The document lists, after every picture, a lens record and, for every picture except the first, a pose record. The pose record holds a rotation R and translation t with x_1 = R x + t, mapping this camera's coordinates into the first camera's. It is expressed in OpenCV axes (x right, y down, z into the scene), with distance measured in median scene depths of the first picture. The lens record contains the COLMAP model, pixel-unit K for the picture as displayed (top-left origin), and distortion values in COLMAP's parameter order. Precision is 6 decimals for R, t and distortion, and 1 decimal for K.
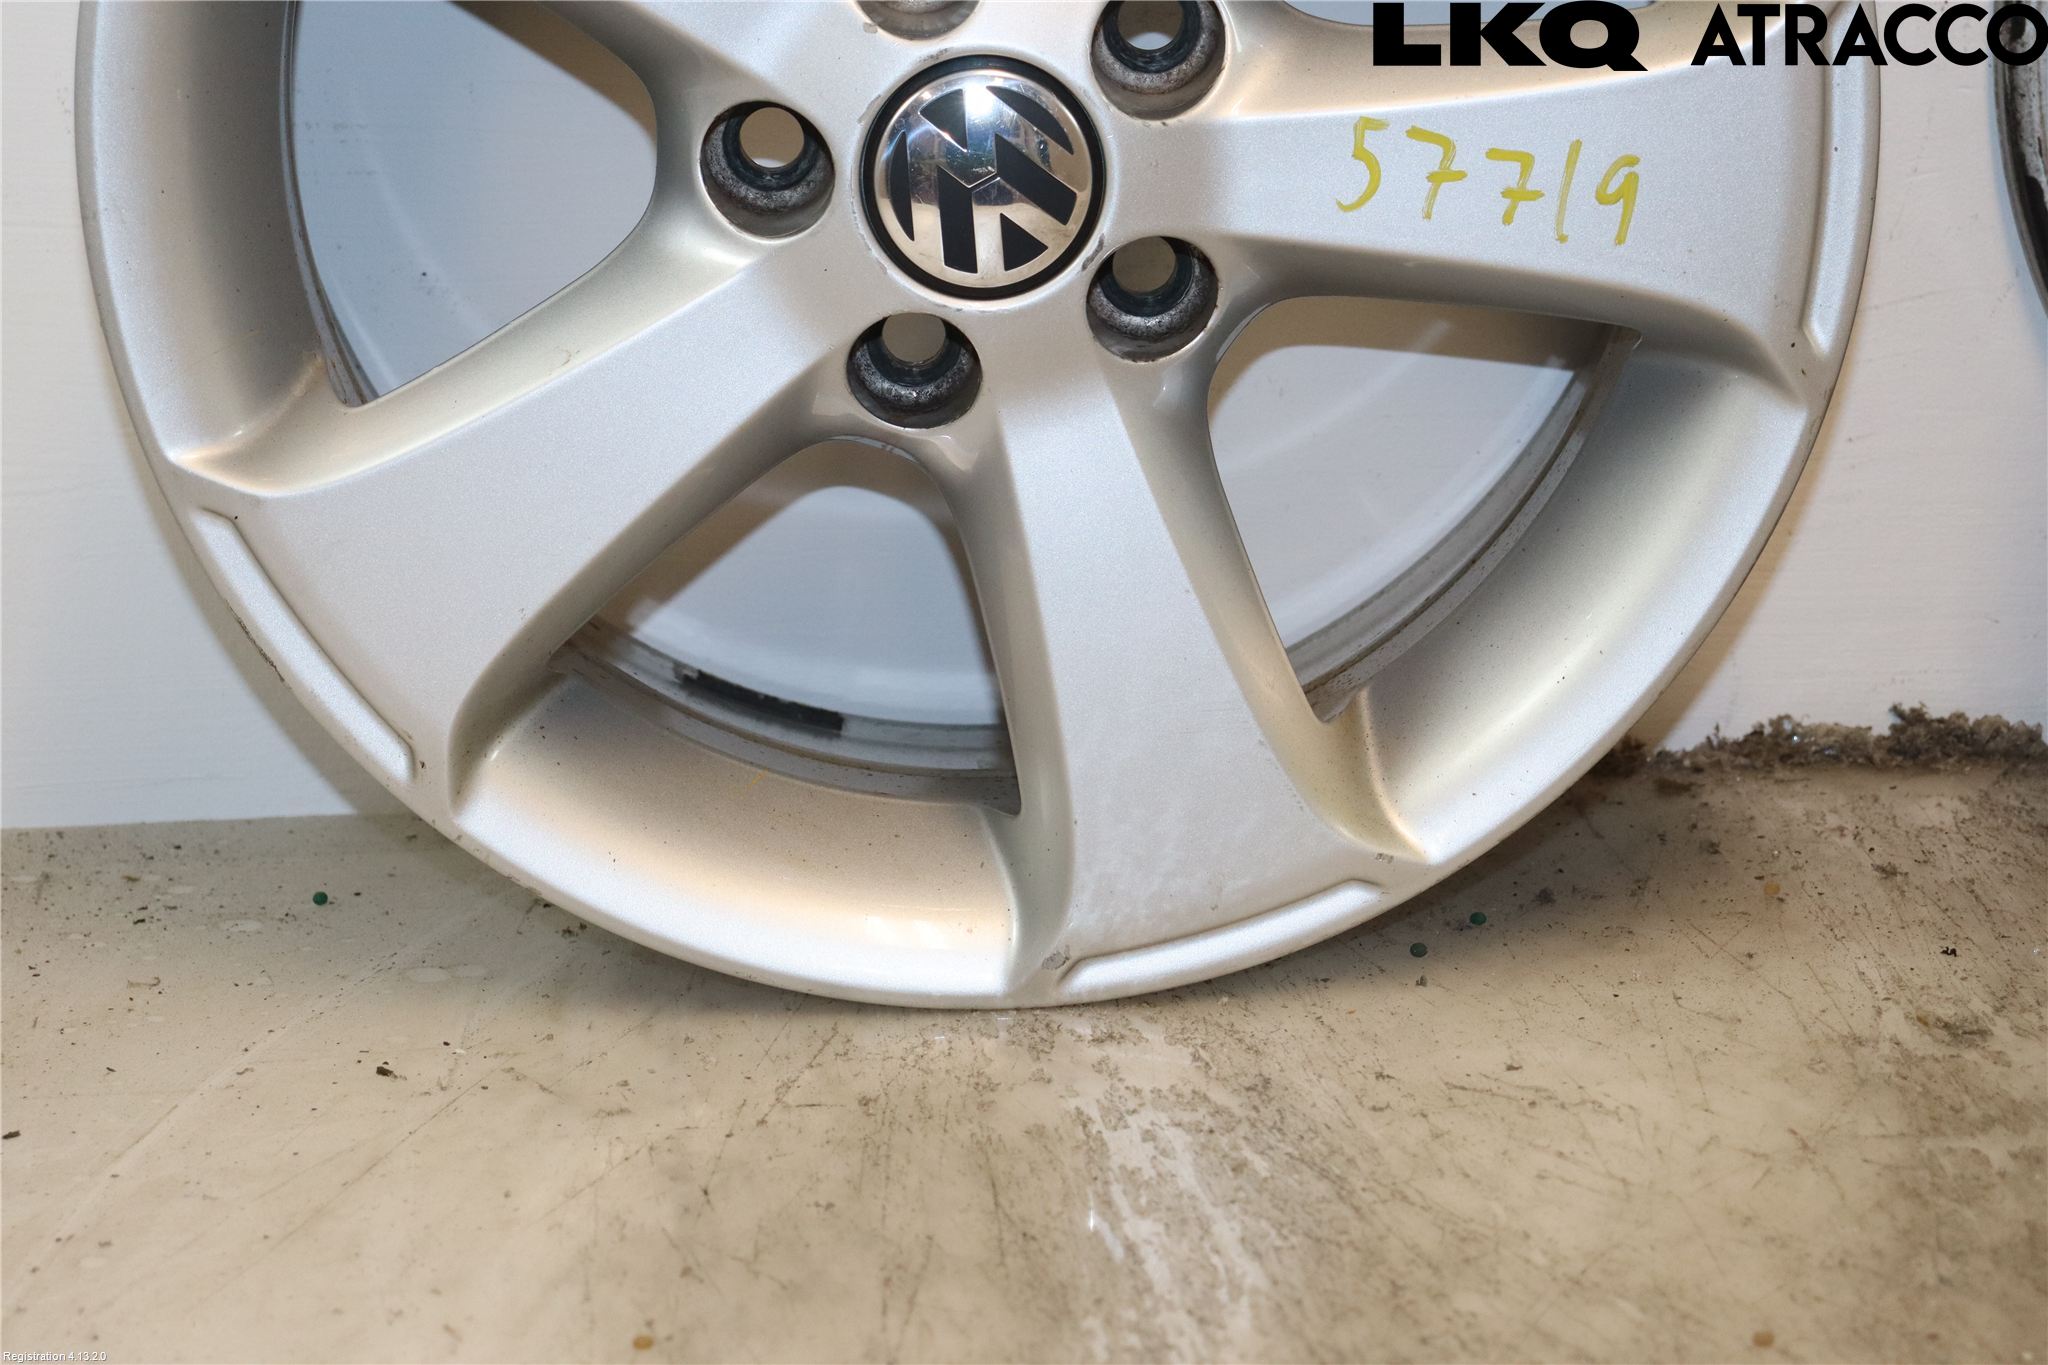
lens RADIAL K [[5070.7, 0, 1024.1], [0, 5070.7, 688.0], [0, 0, 1]] dist [0.491790, 0.000000]
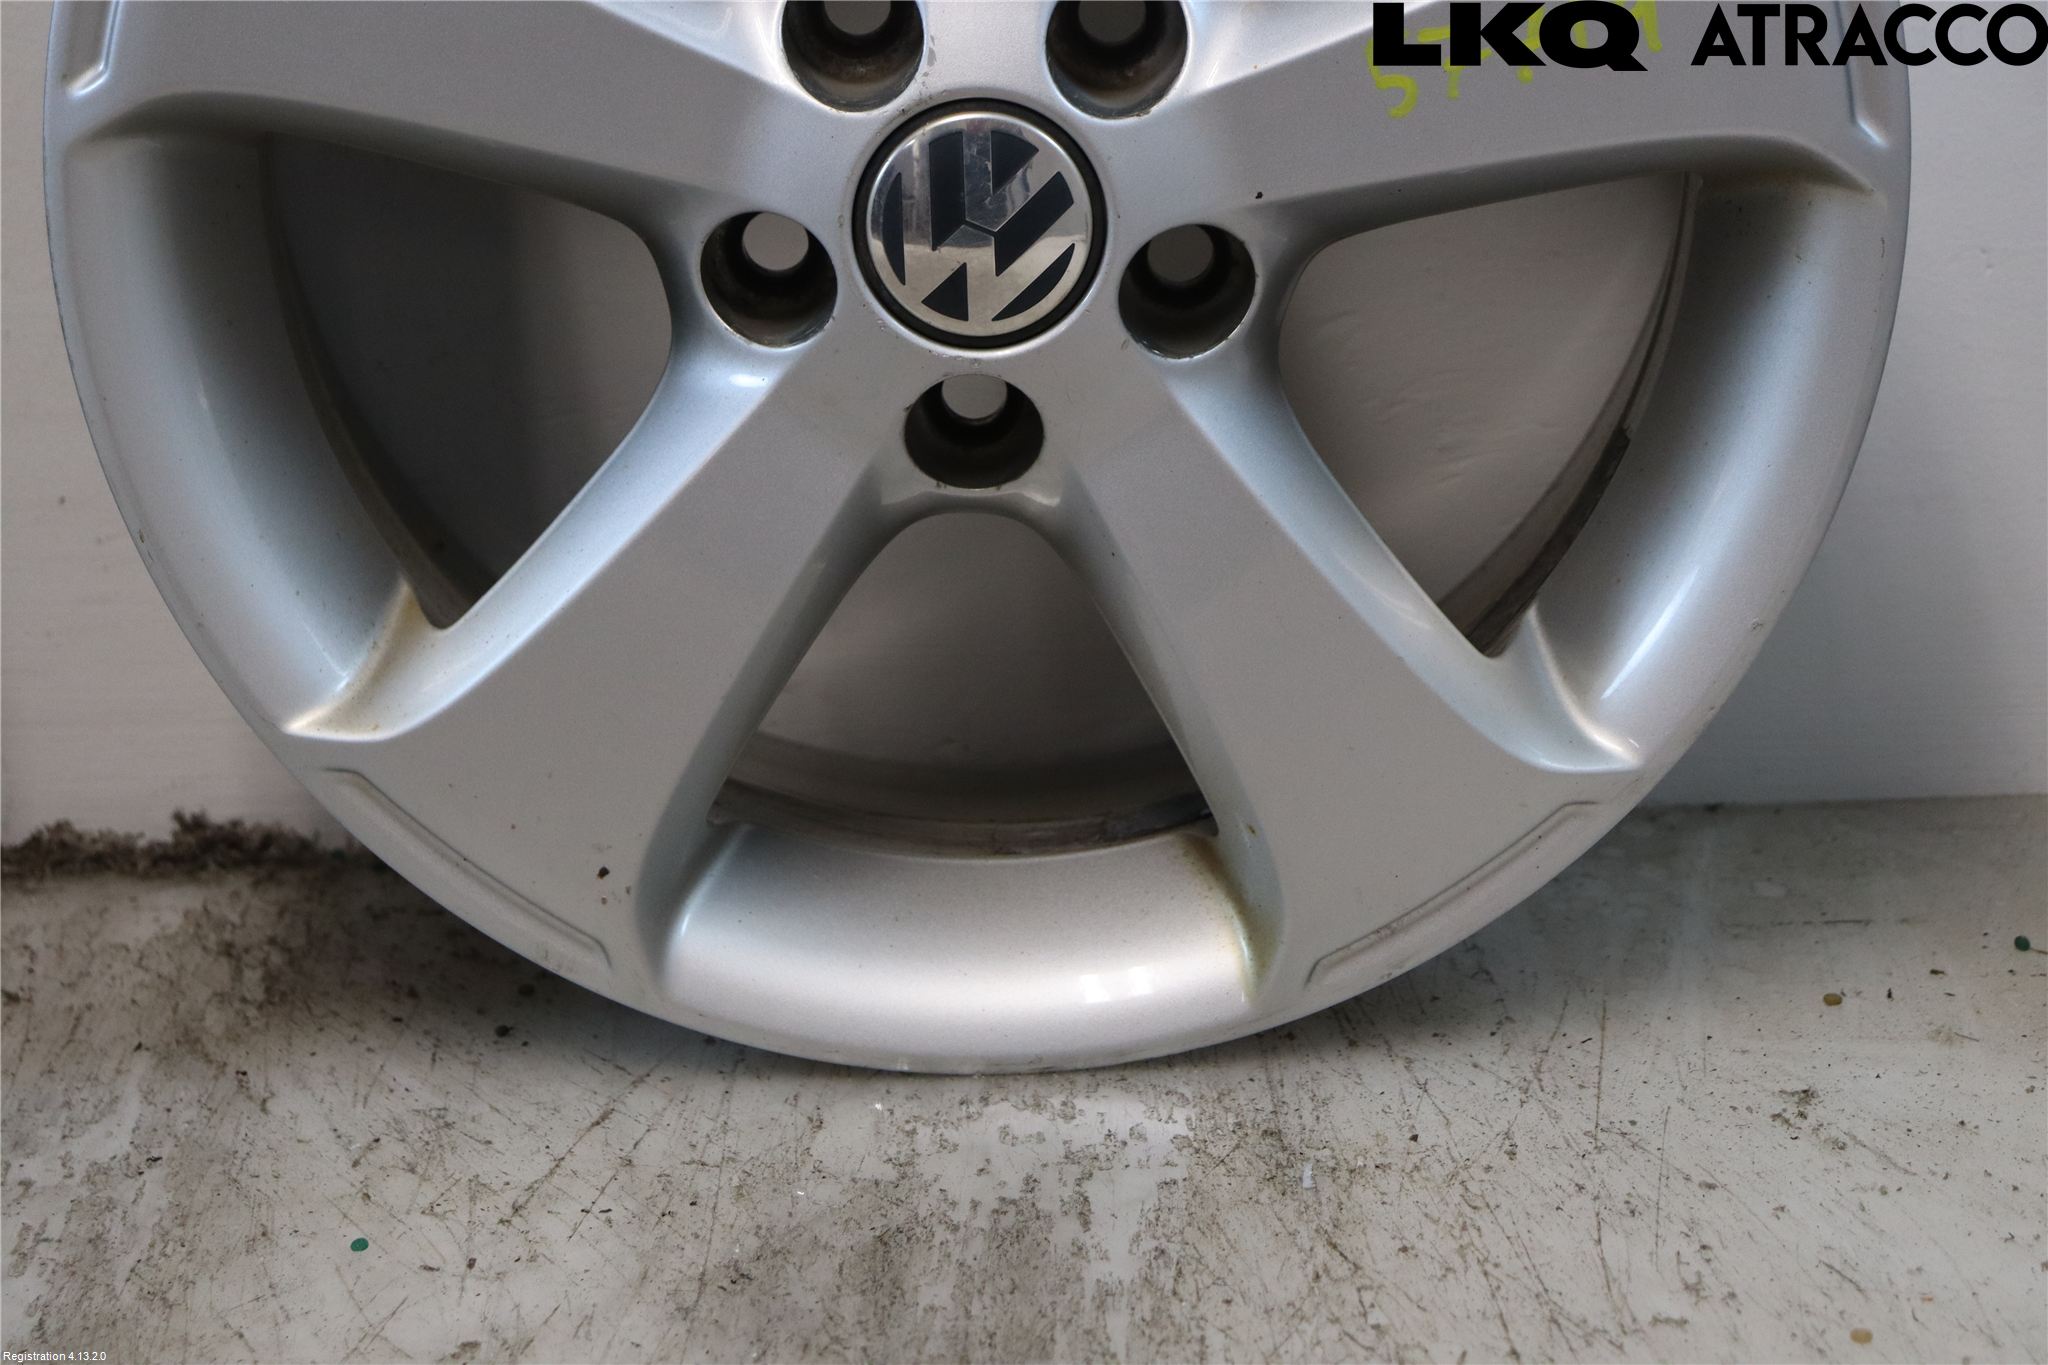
lens RADIAL K [[5070.7, 0, 1006.0], [0, 5070.7, 720.3], [0, 0, 1]] dist [0.491790, 0.000000]
pose [[0.999597, 0.007879, -0.027278, 0.354095], [-0.007200, 0.999664, 0.024889, -0.039433], [0.027465, -0.024683, 0.999318, 0.028756]]
